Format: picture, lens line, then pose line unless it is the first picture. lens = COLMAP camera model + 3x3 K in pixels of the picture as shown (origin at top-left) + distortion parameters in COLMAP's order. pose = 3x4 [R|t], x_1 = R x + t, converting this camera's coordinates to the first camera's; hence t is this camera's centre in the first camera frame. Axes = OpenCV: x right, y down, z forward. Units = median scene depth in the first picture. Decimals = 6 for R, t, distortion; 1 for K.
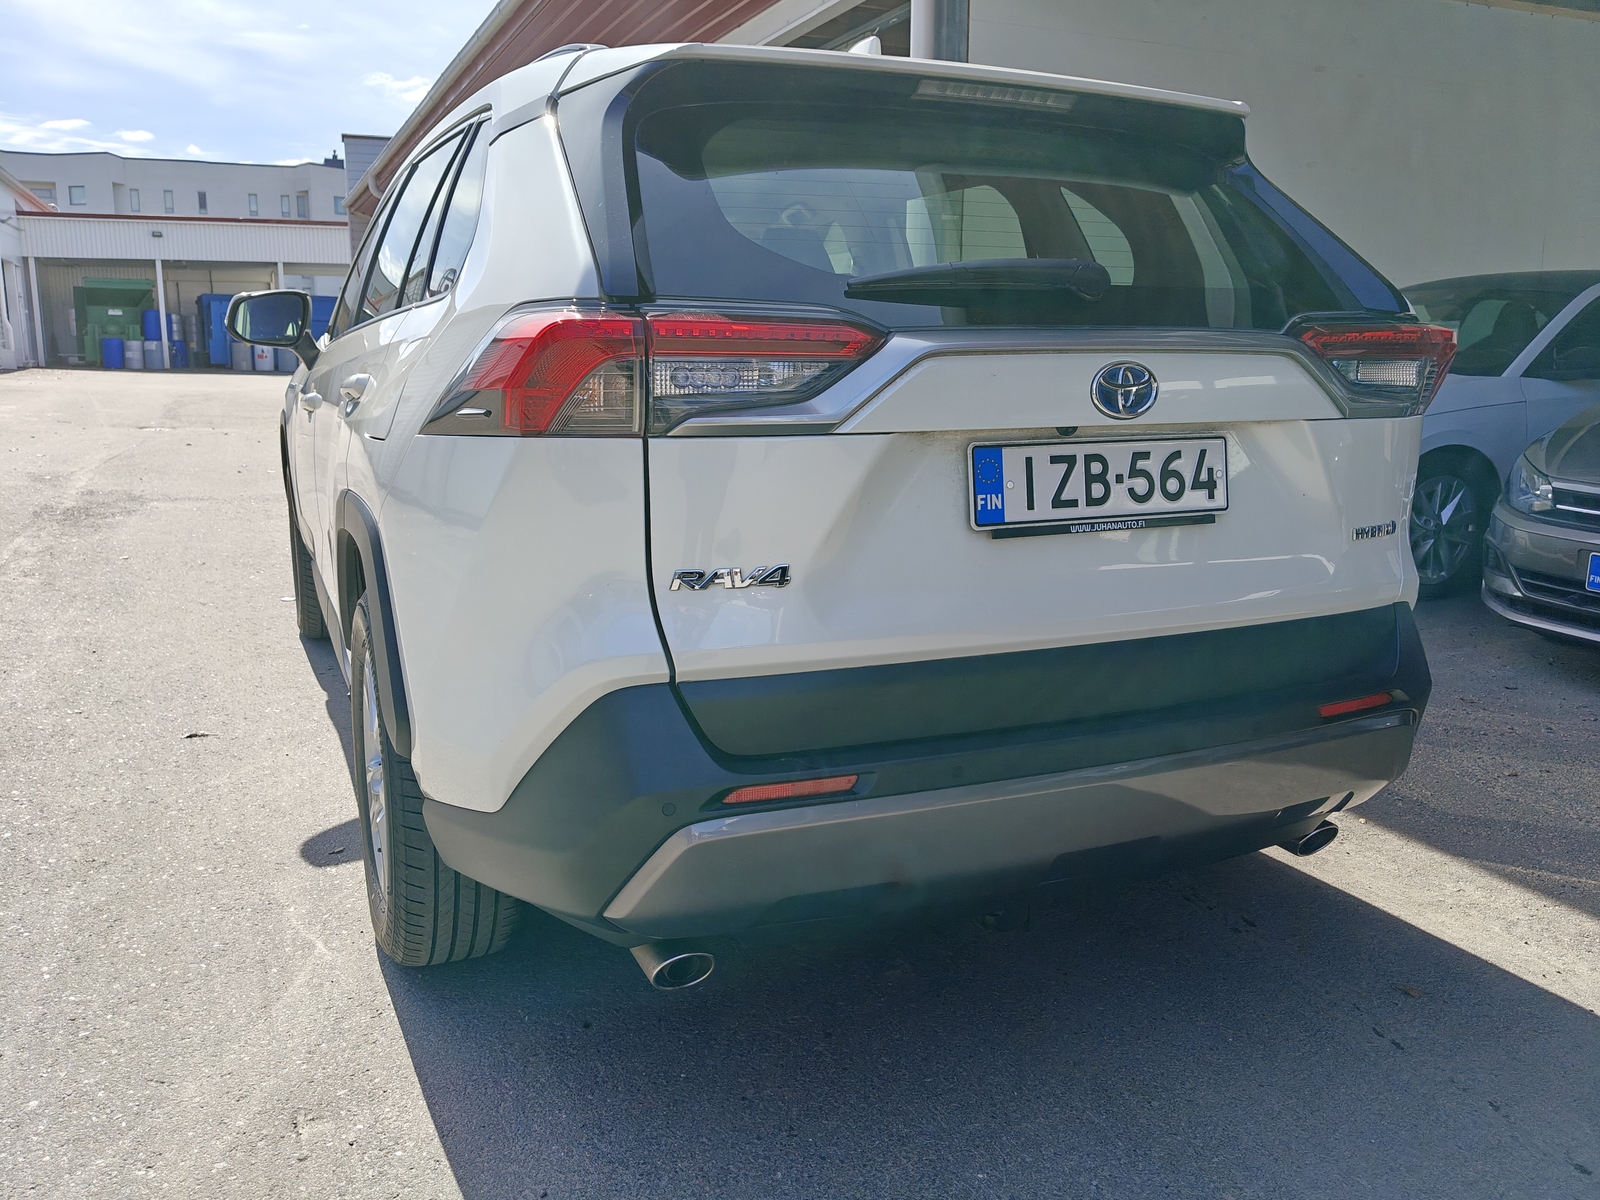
lens RADIAL K [[1225.6, 0, 800.0], [0, 1225.6, 600.0], [0, 0, 1]] dist [-0.012732, -0.006444]
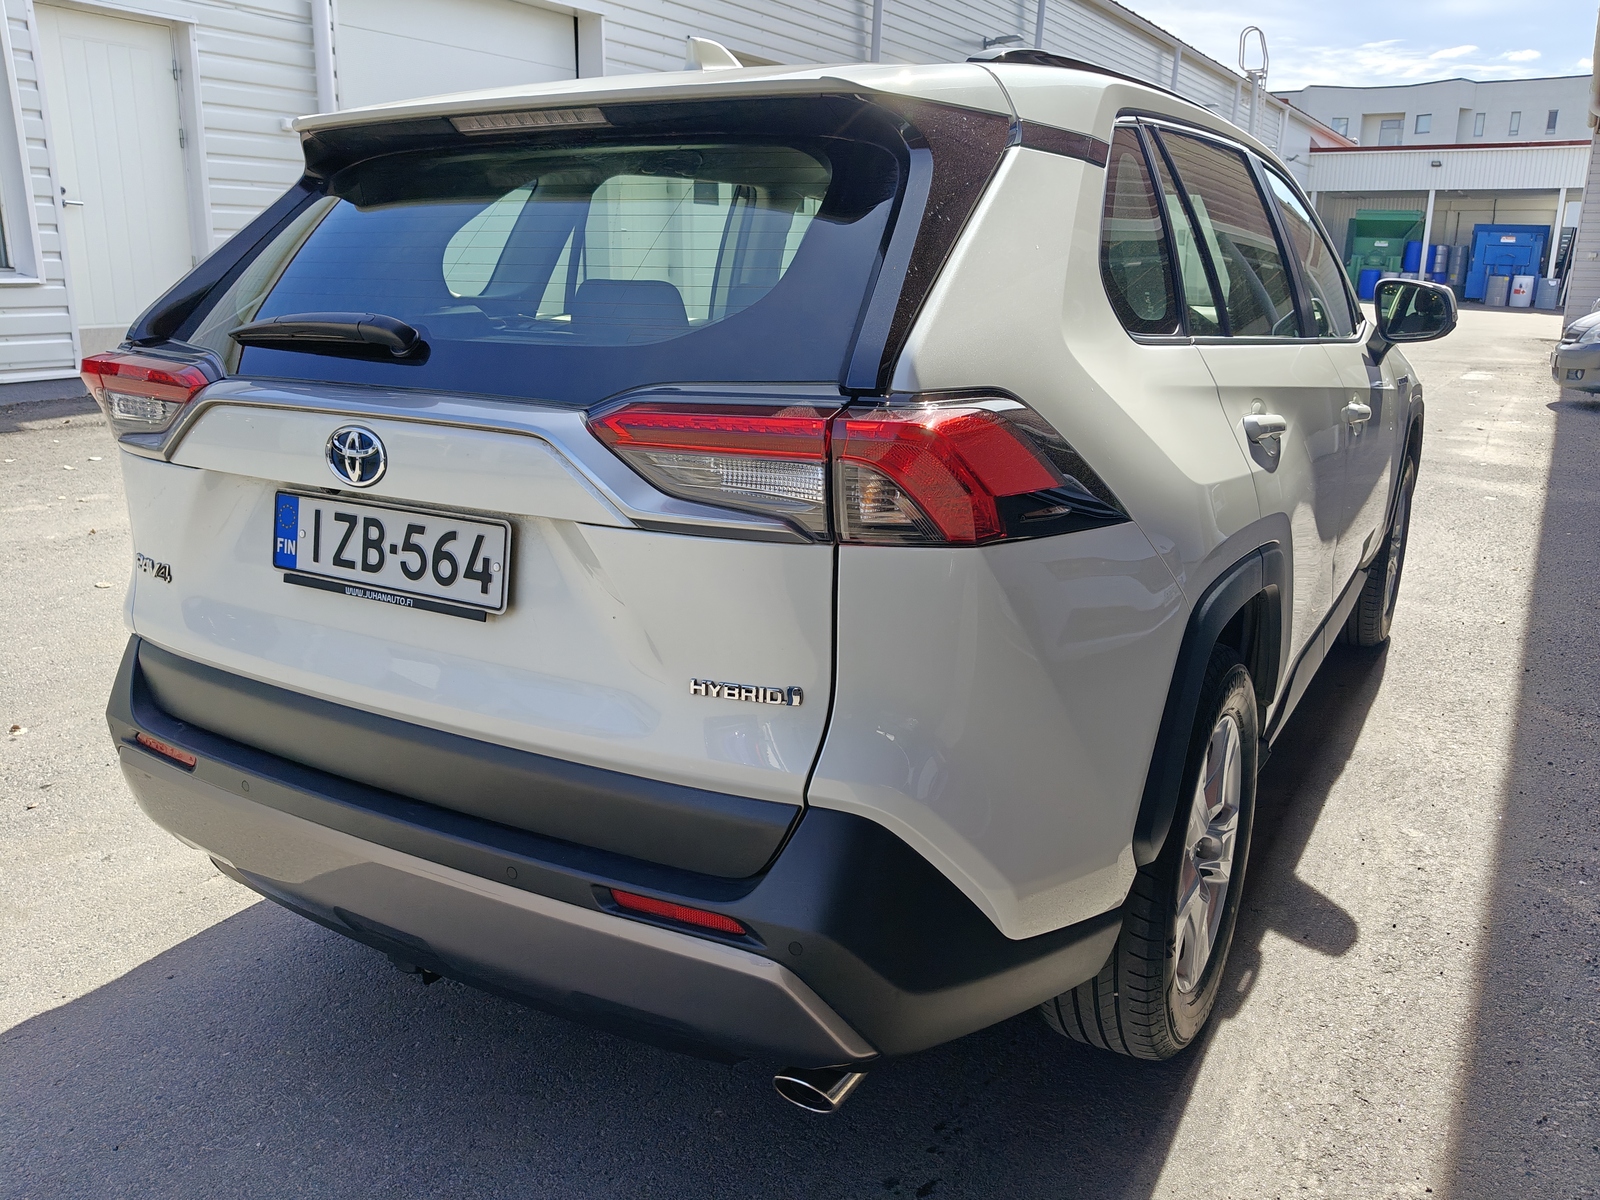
lens RADIAL K [[1225.6, 0, 800.0], [0, 1225.6, 600.0], [0, 0, 1]] dist [-0.012732, -0.006444]
pose [[0.589100, 0.217541, -0.778227, 1.181455], [-0.175484, 0.974537, 0.139580, -0.246878], [0.788775, 0.054340, 0.612275, 0.680922]]
